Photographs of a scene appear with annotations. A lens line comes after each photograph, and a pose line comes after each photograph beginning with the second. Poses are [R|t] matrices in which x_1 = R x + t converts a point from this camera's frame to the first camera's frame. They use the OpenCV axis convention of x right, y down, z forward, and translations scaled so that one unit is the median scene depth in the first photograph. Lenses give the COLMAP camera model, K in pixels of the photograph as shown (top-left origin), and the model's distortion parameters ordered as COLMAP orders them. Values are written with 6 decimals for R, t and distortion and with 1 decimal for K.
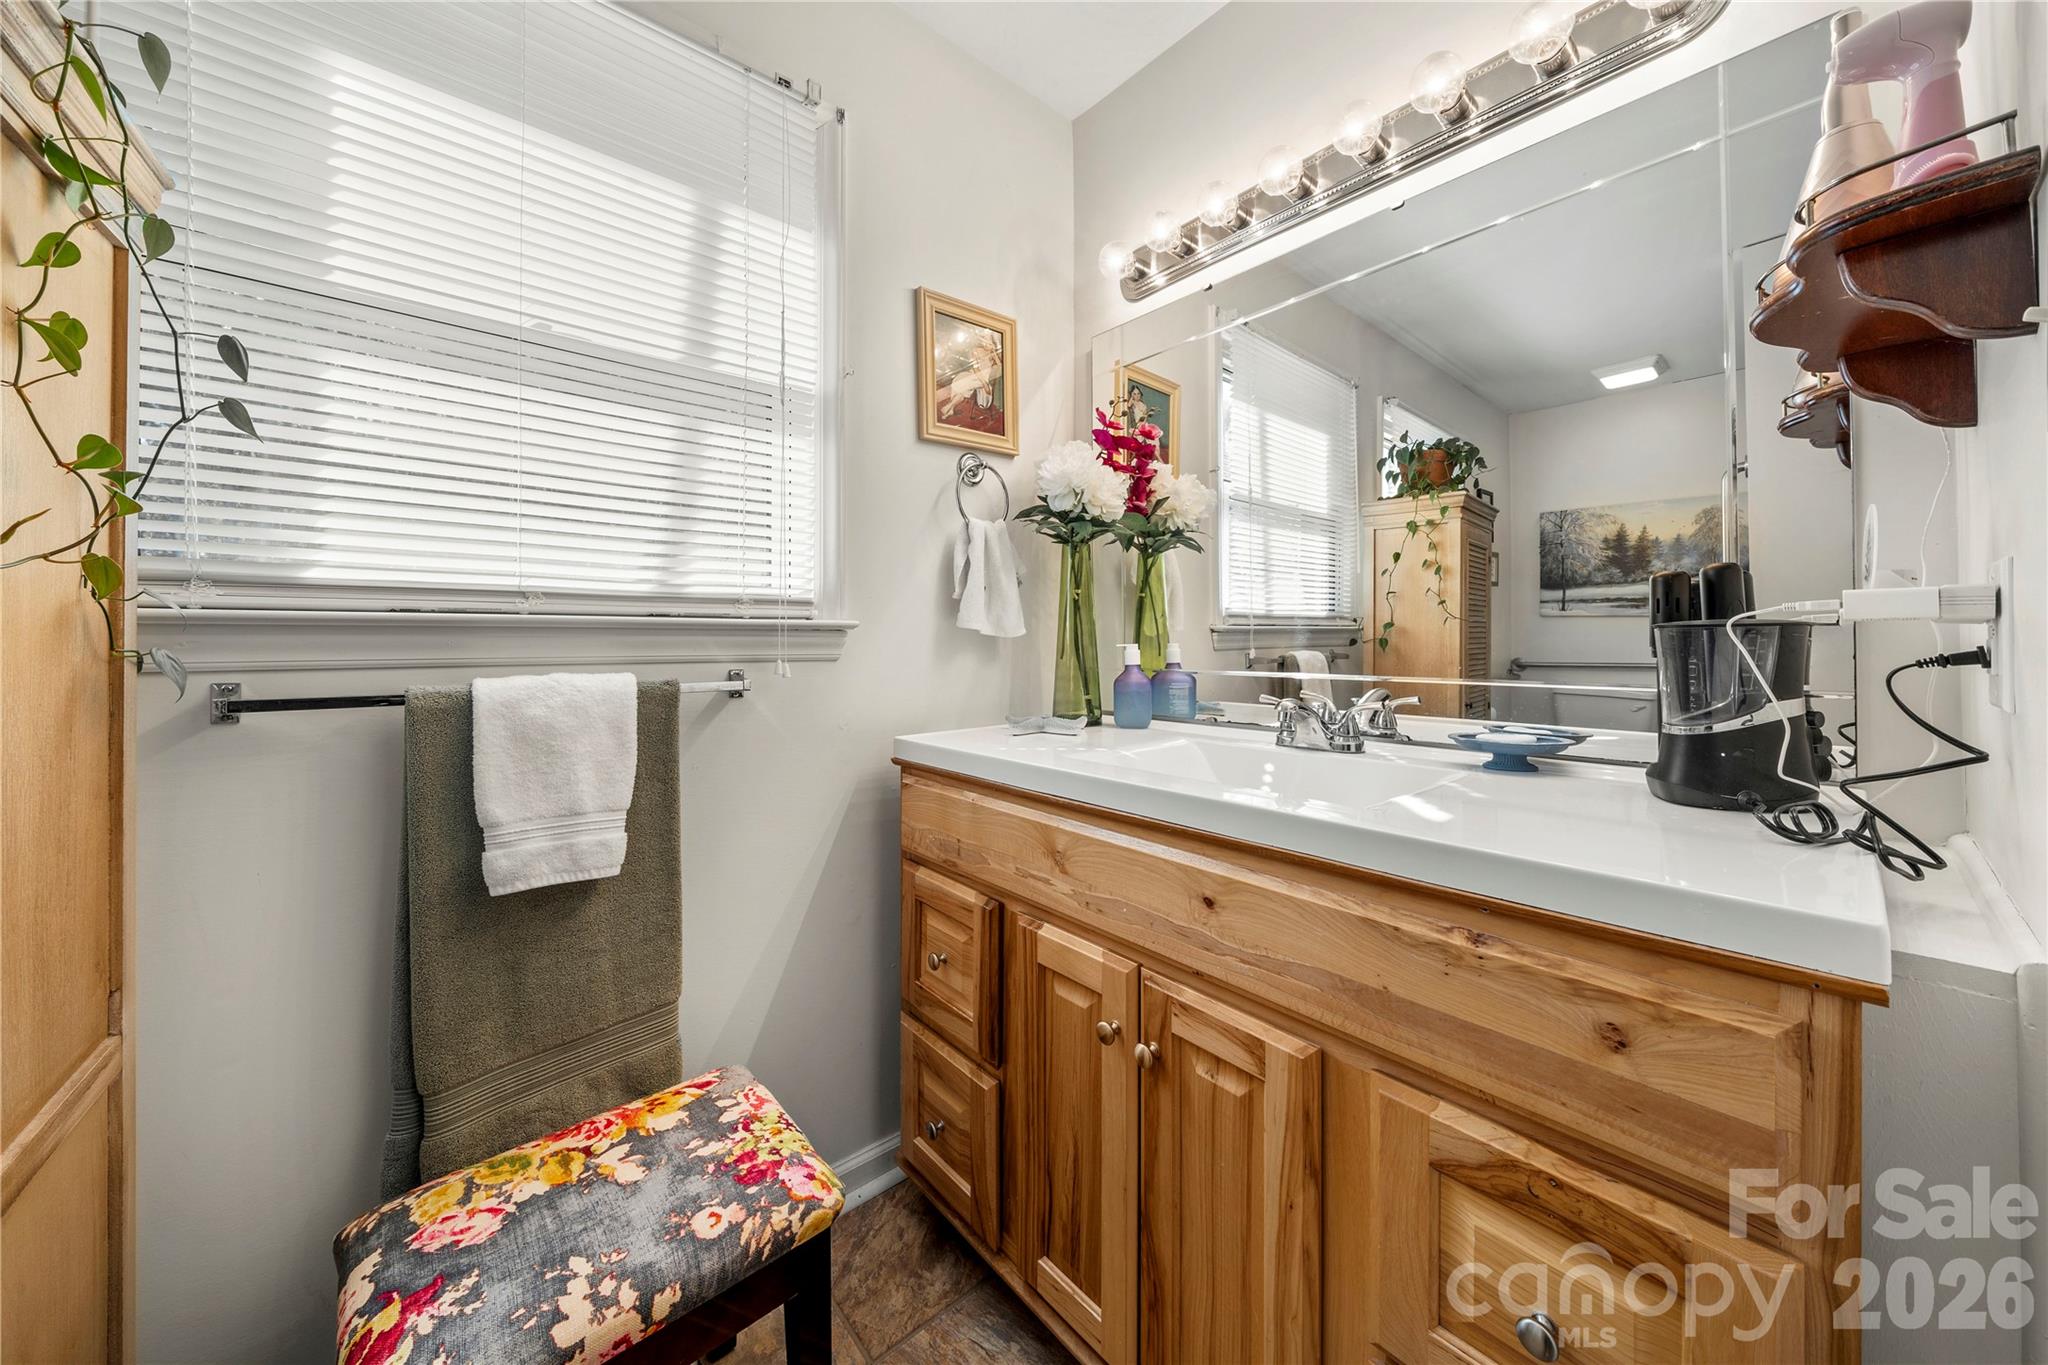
lens RADIAL K [[719.3, 0, 1035.5], [0, 719.3, 649.5], [0, 0, 1]] dist [-0.004720, -0.000198]
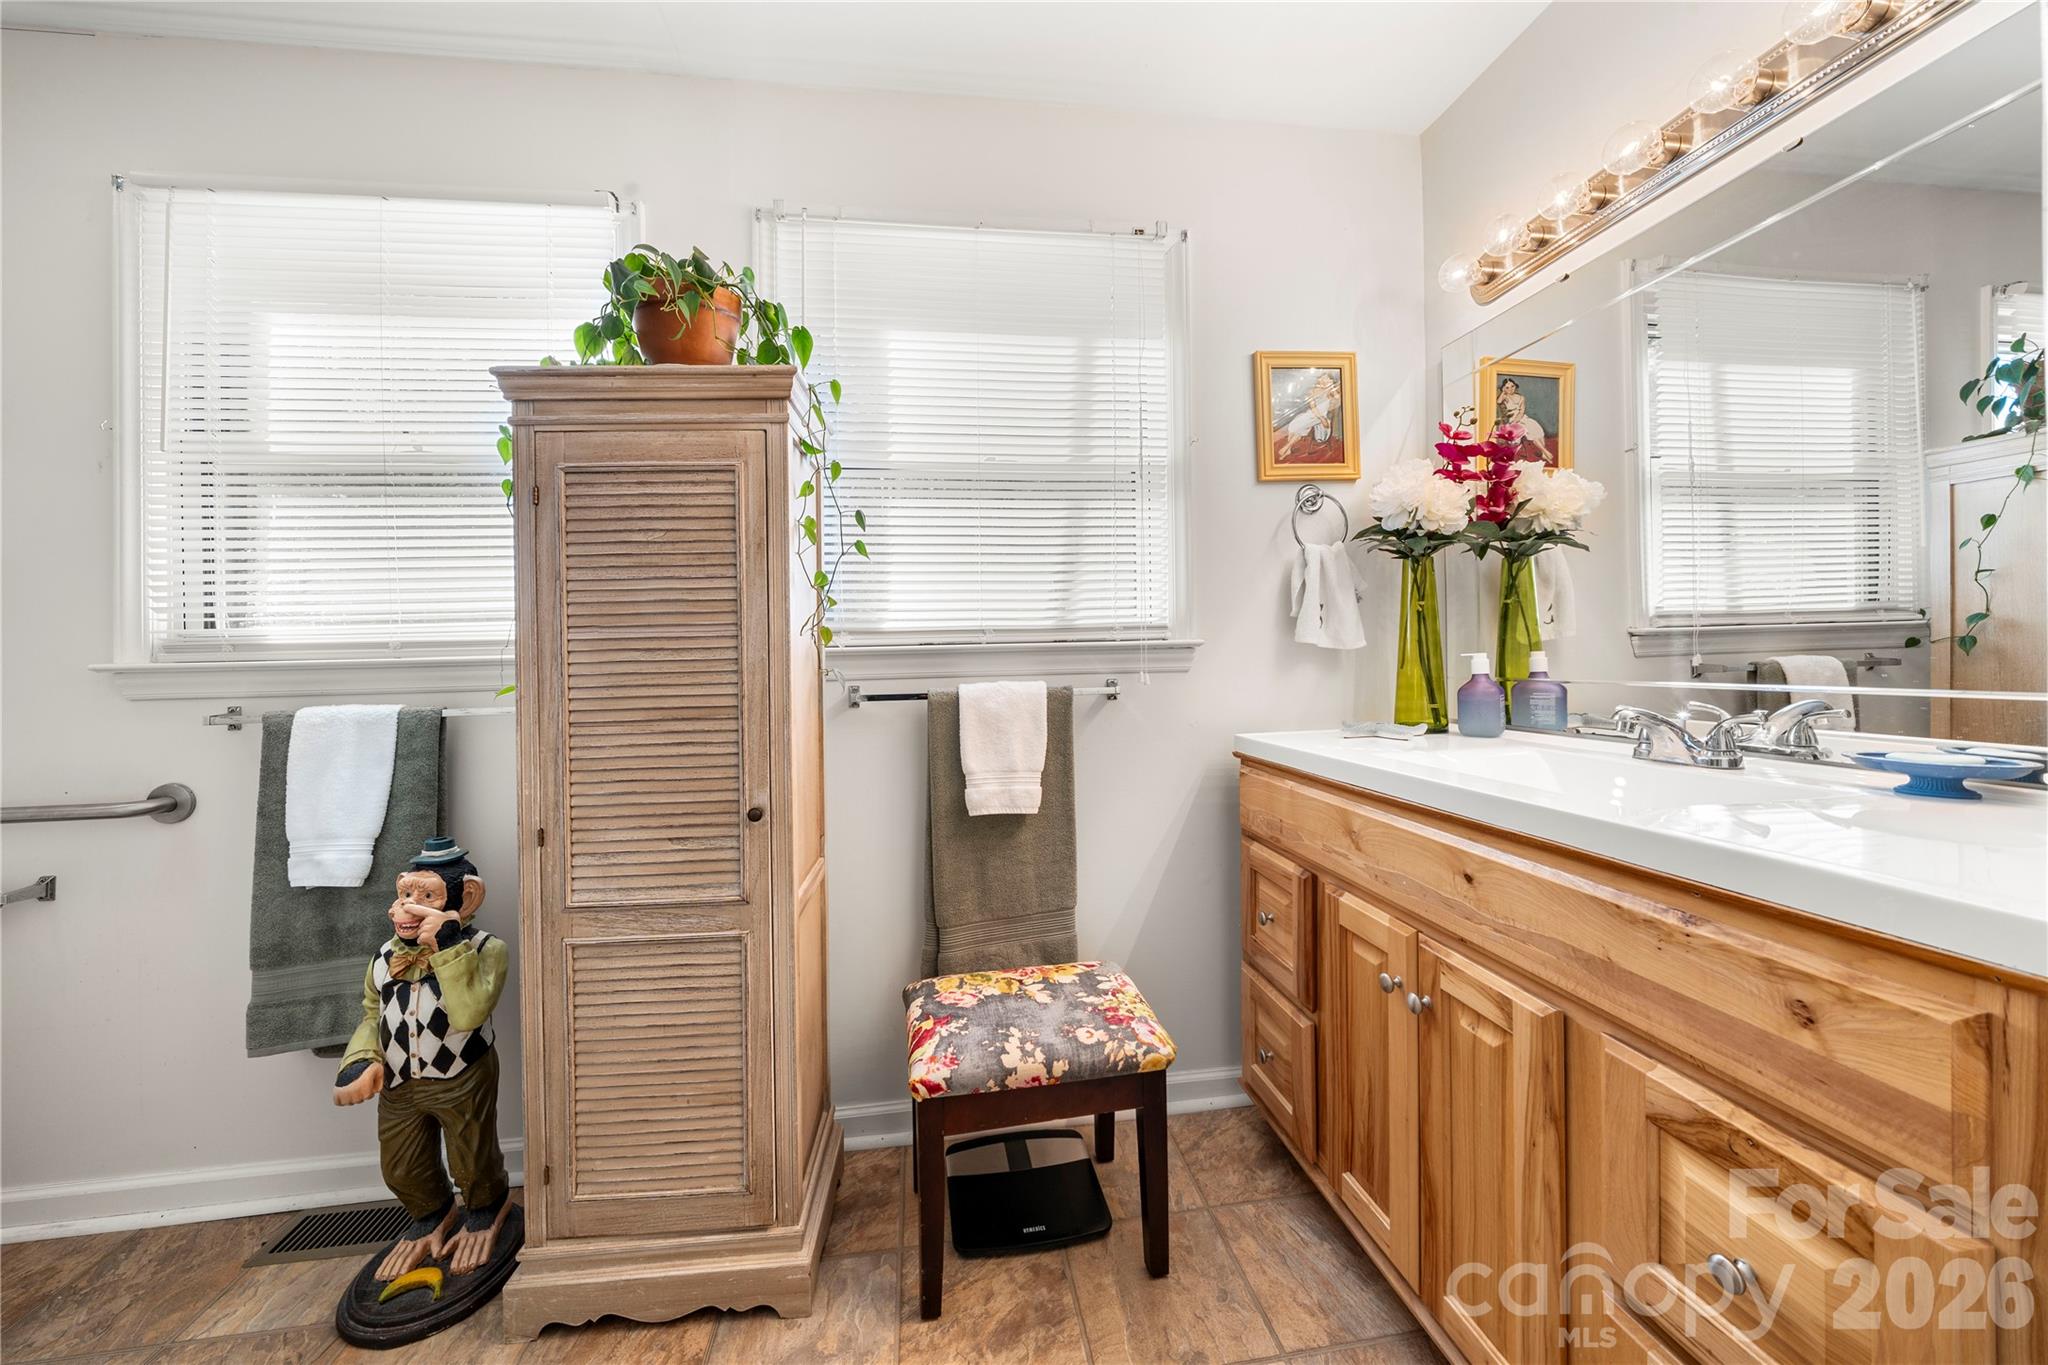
lens RADIAL K [[719.3, 0, 1024.6], [0, 719.3, 669.6], [0, 0, 1]] dist [-0.004720, -0.000198]
pose [[0.843885, -0.008180, -0.536462, 0.204274], [0.014723, 0.999860, 0.007915, -0.003295], [0.536323, -0.014577, 0.843887, -0.278525]]
